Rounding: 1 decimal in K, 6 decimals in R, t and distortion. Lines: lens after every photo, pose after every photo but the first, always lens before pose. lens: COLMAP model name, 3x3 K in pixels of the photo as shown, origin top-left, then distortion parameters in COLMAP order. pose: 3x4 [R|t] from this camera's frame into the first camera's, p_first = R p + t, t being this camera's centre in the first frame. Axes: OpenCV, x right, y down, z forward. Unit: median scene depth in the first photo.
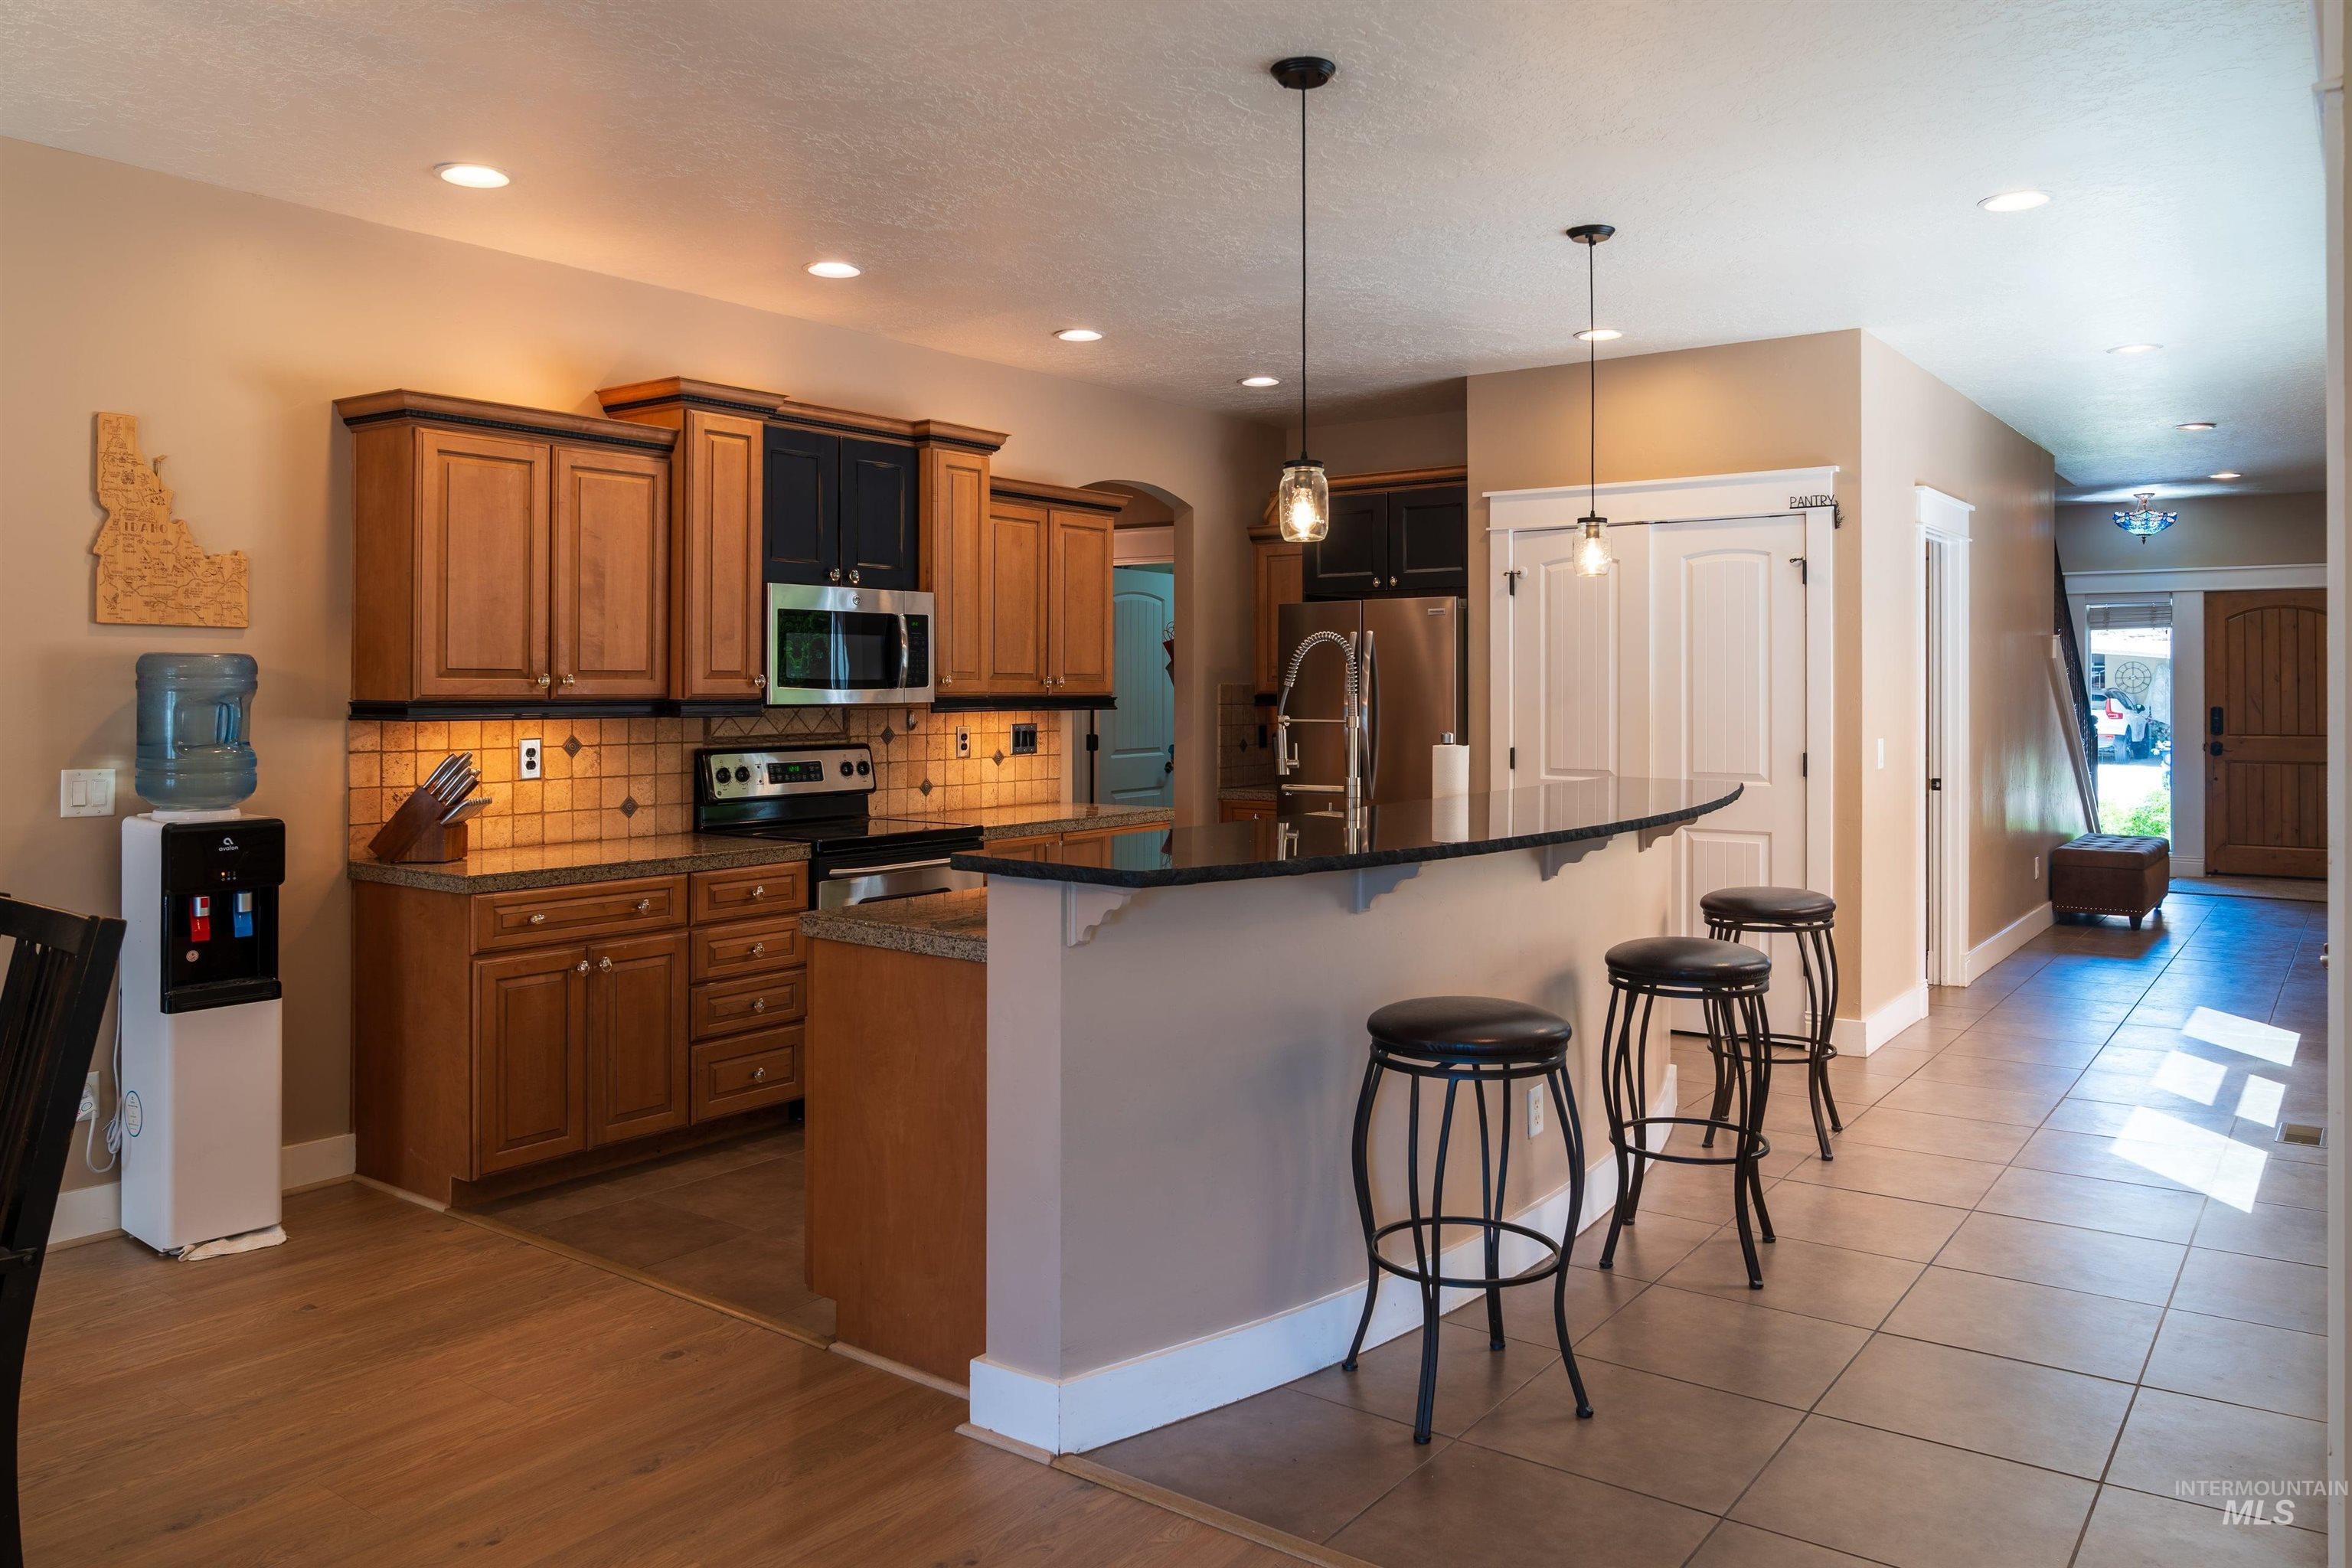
lens RADIAL K [[1592.3, 0, 1151.8], [0, 1592.3, 686.0], [0, 0, 1]] dist [-0.032468, 0.019436]
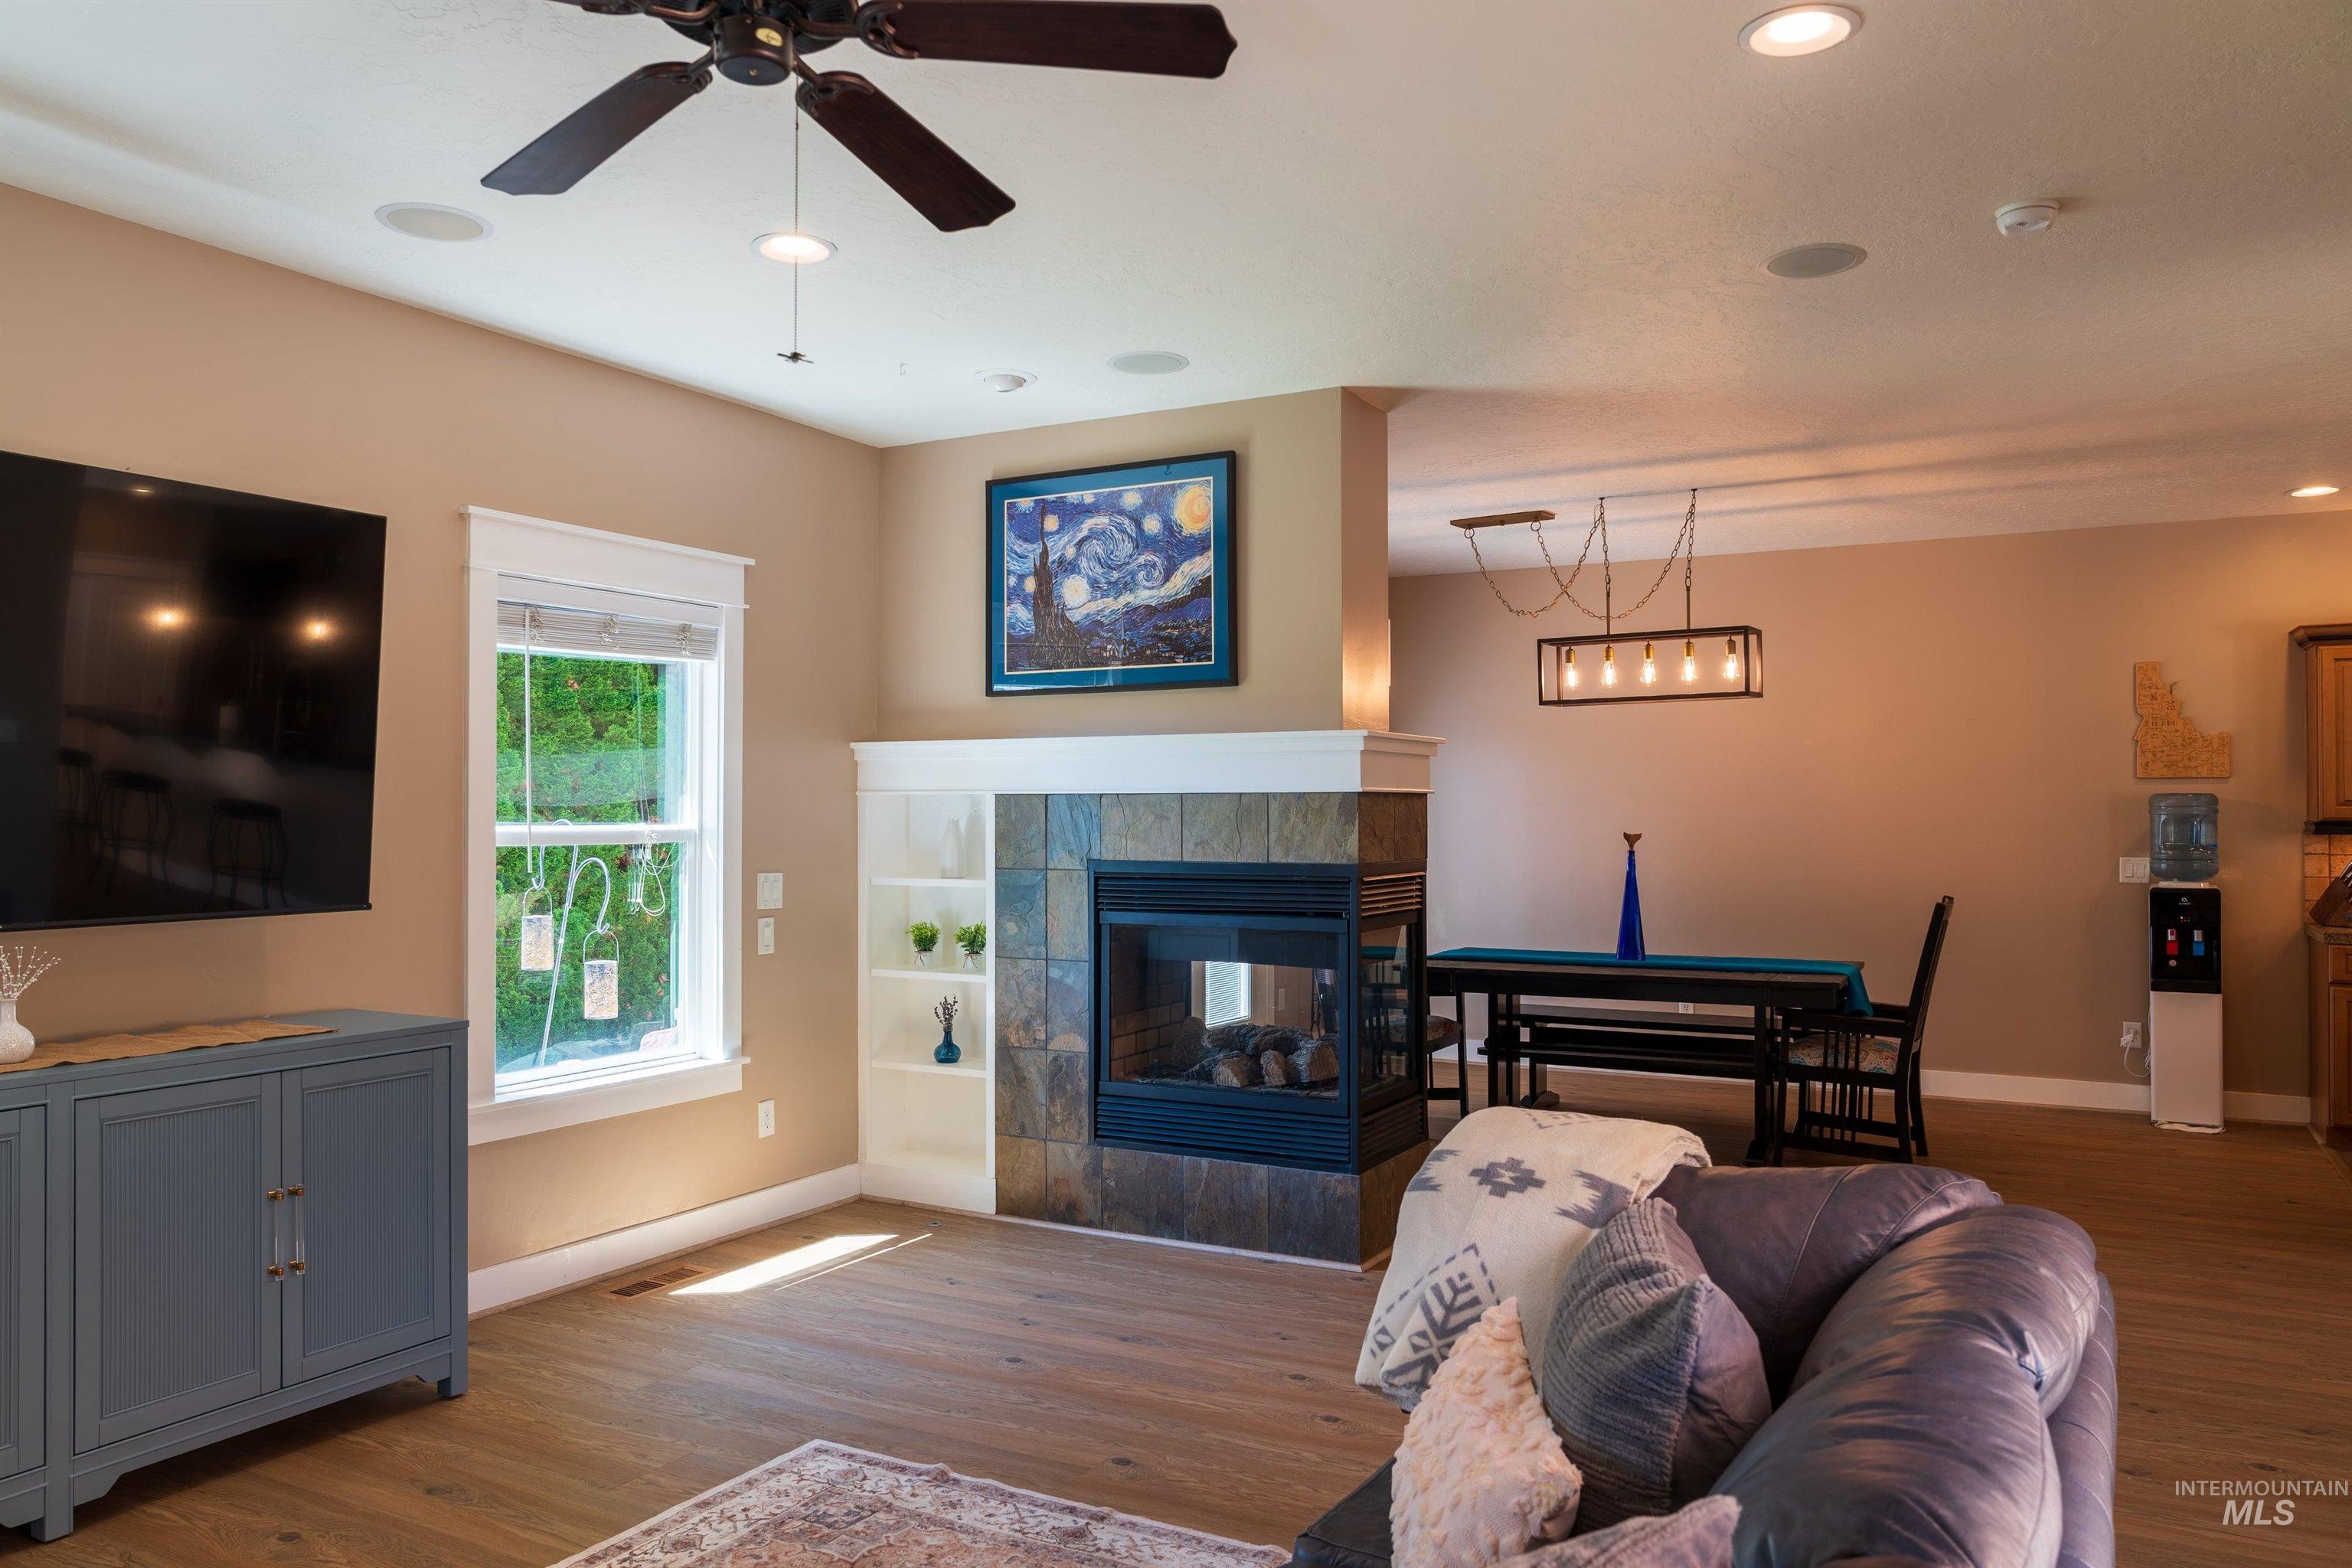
lens RADIAL K [[1592.3, 0, 1205.0], [0, 1592.3, 791.8], [0, 0, 1]] dist [-0.032468, 0.019436]
pose [[0.147508, -0.015127, -0.988945, 0.962683], [0.003110, 0.999885, -0.014830, -0.000133], [0.989056, -0.000888, 0.147538, -0.337082]]
